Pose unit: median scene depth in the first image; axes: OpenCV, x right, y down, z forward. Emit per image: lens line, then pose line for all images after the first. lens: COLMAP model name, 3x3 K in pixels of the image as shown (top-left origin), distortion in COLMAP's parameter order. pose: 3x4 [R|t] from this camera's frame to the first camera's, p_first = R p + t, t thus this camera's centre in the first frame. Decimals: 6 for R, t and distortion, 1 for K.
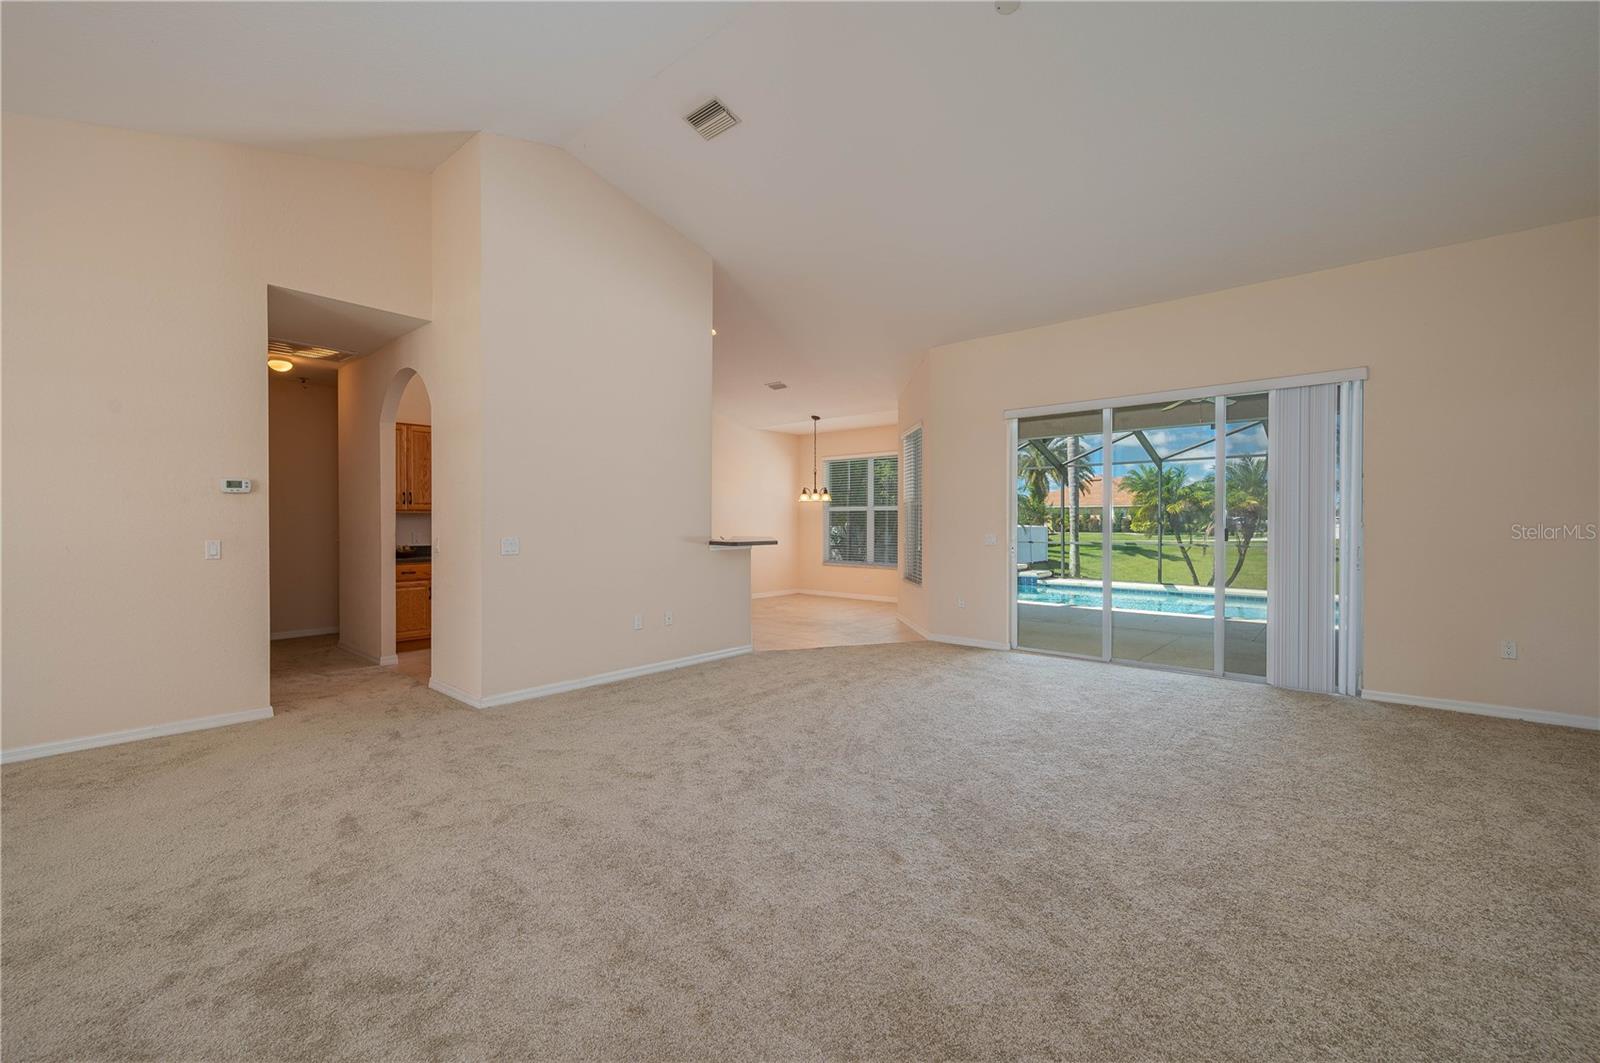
lens RADIAL K [[662.8, 0, 800.0], [0, 662.8, 531.5], [0, 0, 1]] dist [0.025129, 0.000107]
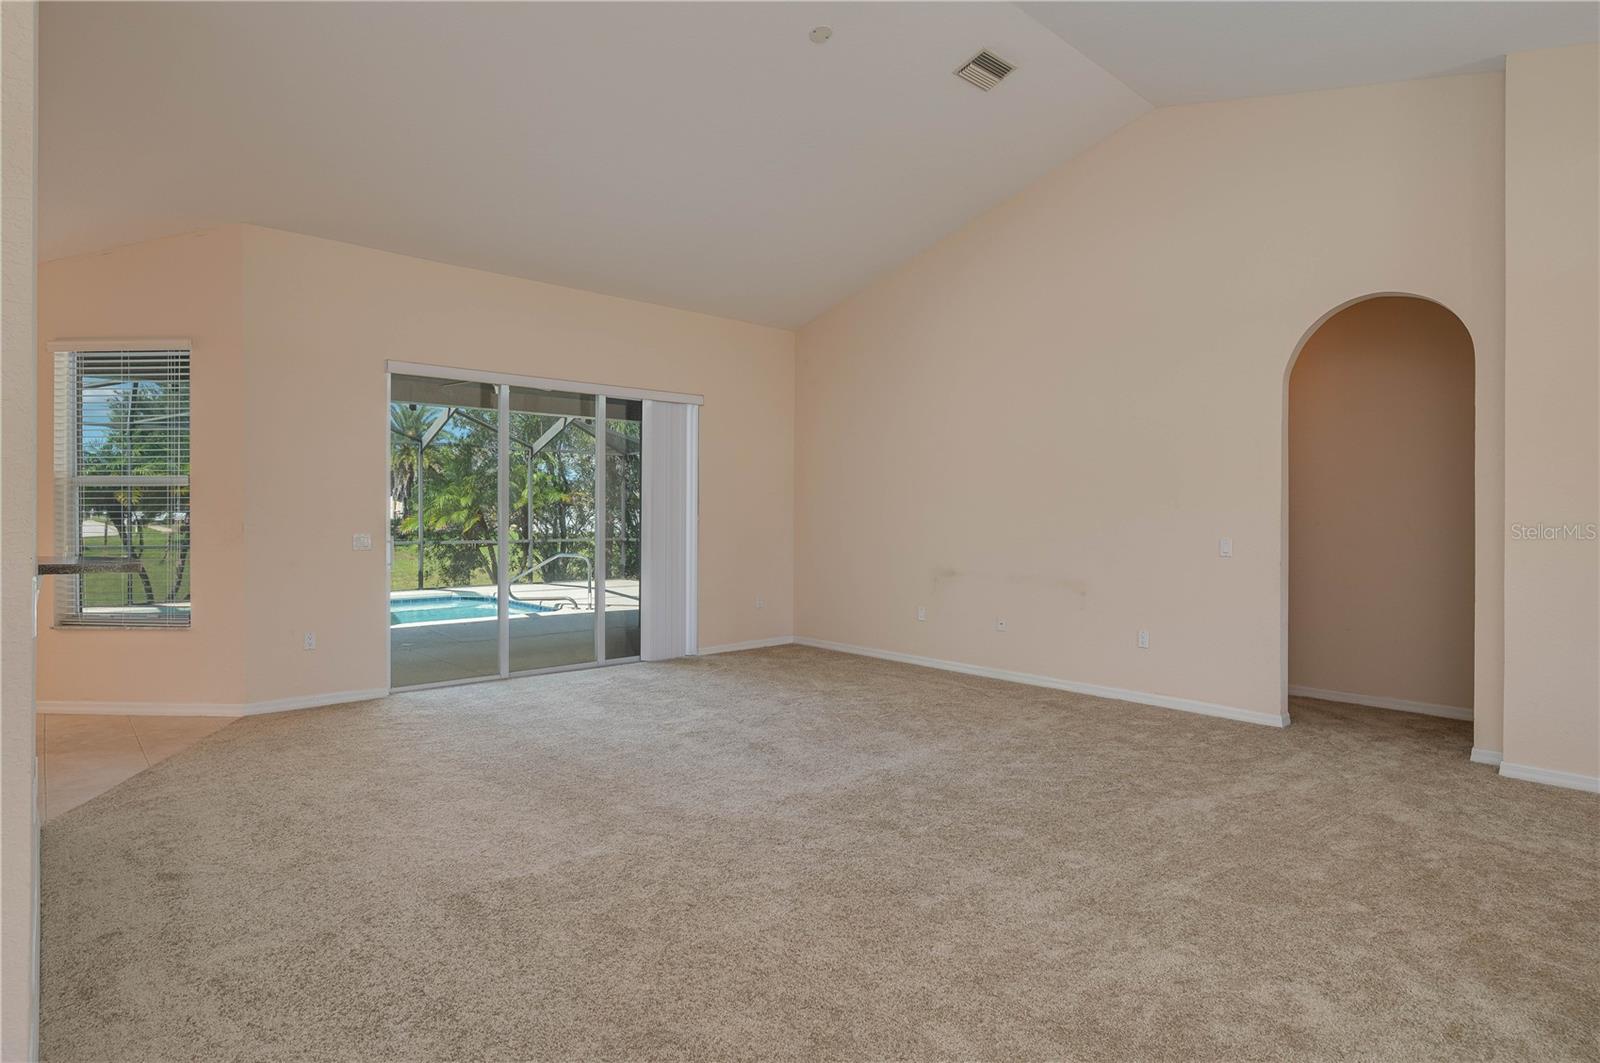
lens RADIAL K [[867.2, 0, 800.0], [0, 867.2, 531.5], [0, 0, 1]] dist [0.000395, 0.000018]
pose [[0.125525, -0.017626, 0.991934, -0.642208], [0.010402, 0.999811, 0.016449, -0.010410], [-0.992036, 0.008253, 0.125685, 0.513001]]
